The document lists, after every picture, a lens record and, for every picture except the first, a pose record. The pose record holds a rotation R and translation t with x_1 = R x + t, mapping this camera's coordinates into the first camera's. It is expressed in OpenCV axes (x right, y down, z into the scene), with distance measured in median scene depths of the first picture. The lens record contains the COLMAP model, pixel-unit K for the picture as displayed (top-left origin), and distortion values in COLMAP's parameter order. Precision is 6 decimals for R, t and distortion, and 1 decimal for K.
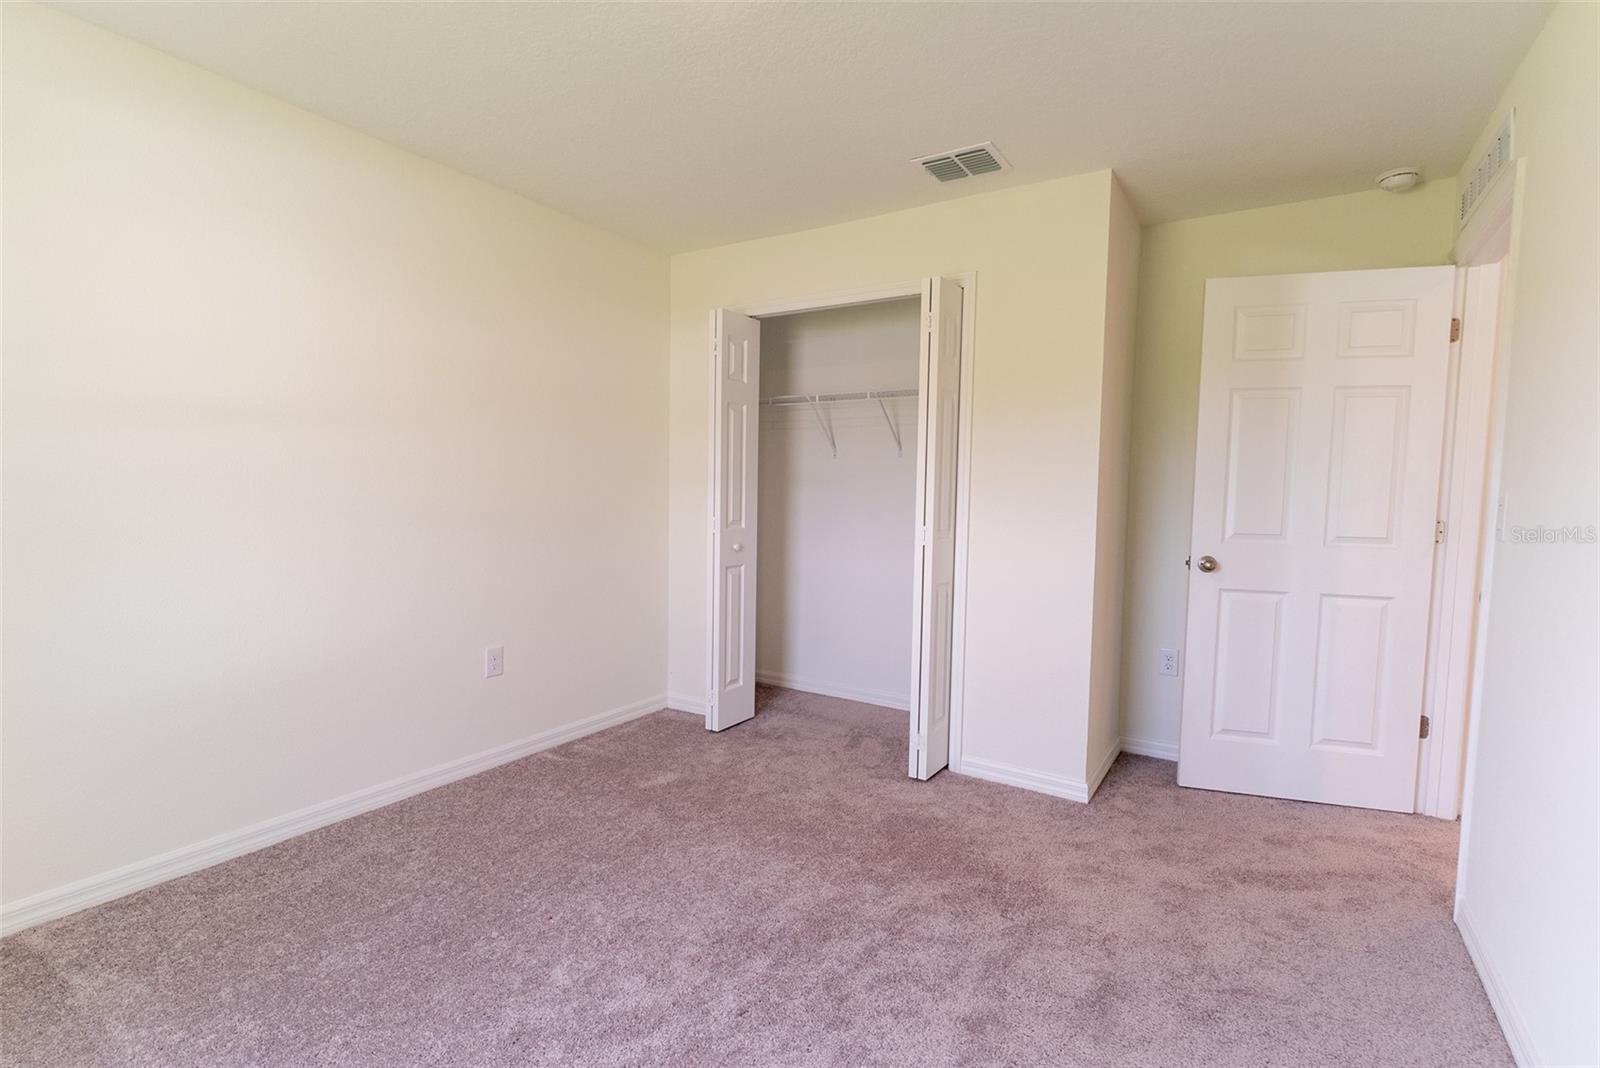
lens RADIAL K [[747.7, 0, 805.9], [0, 747.7, 540.5], [0, 0, 1]] dist [-0.000815, -0.000199]
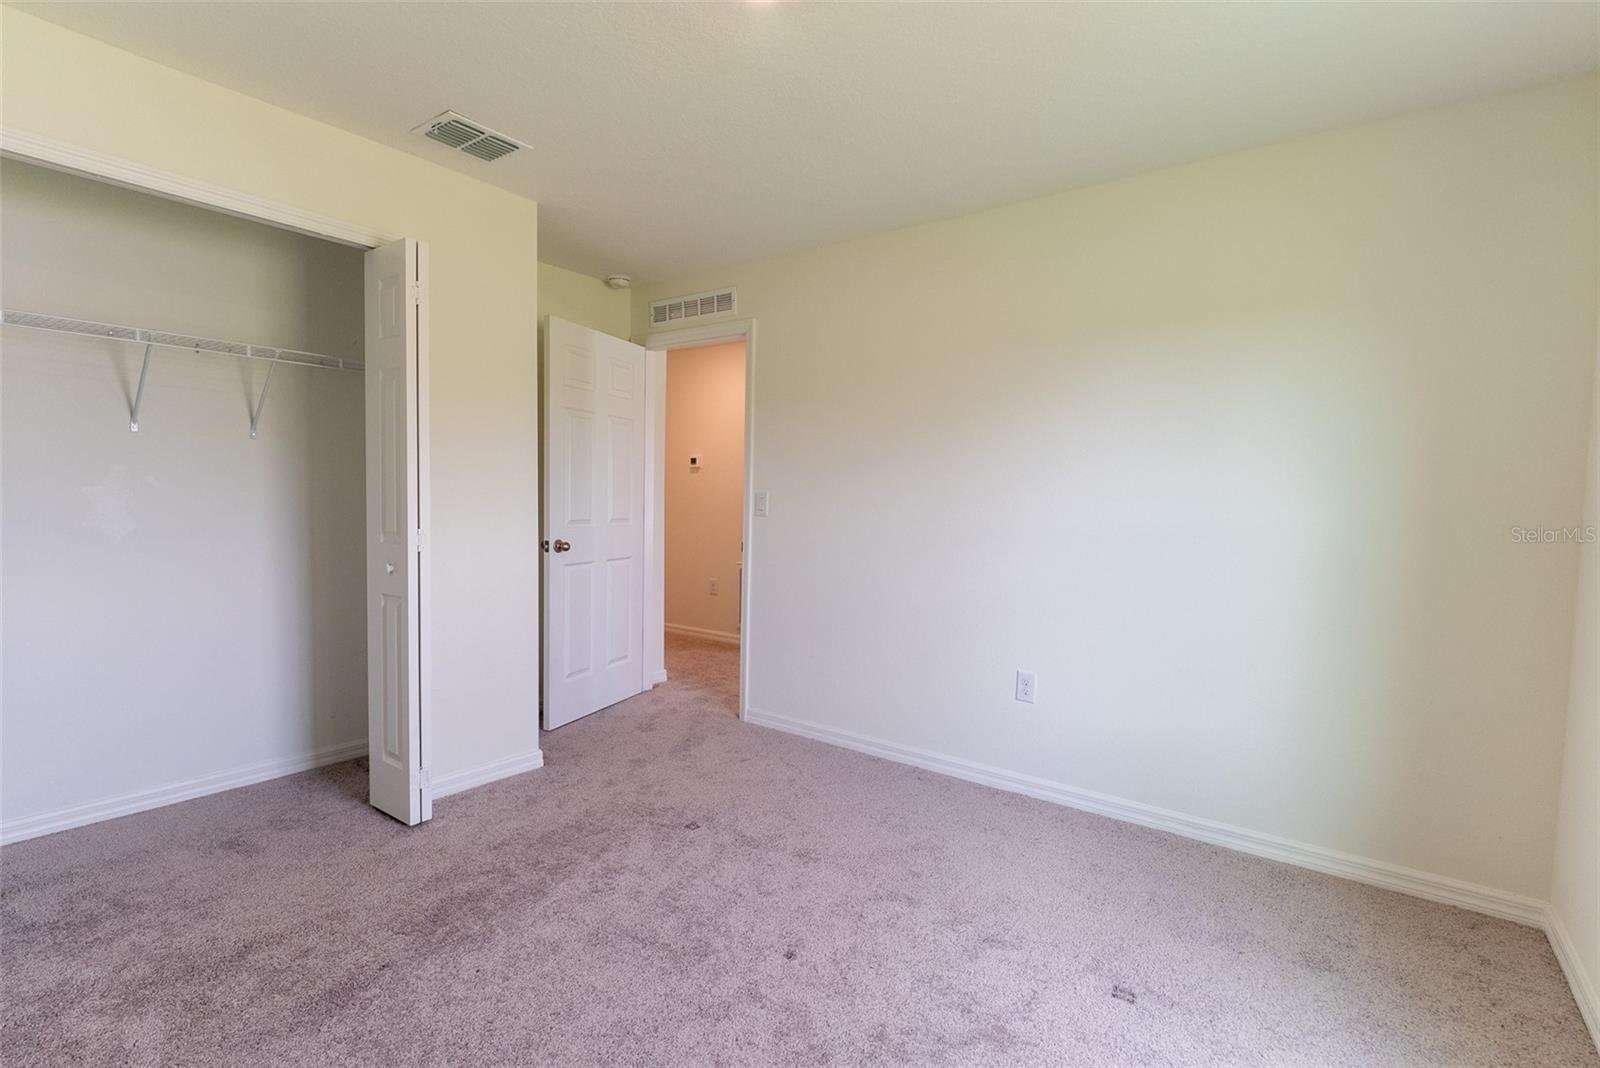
lens RADIAL K [[747.7, 0, 805.9], [0, 747.7, 540.5], [0, 0, 1]] dist [-0.000815, -0.000199]
pose [[0.078019, -0.071636, 0.994375, -0.696510], [0.054265, 0.996242, 0.067513, -0.040764], [-0.995474, 0.048693, 0.081613, 0.508903]]
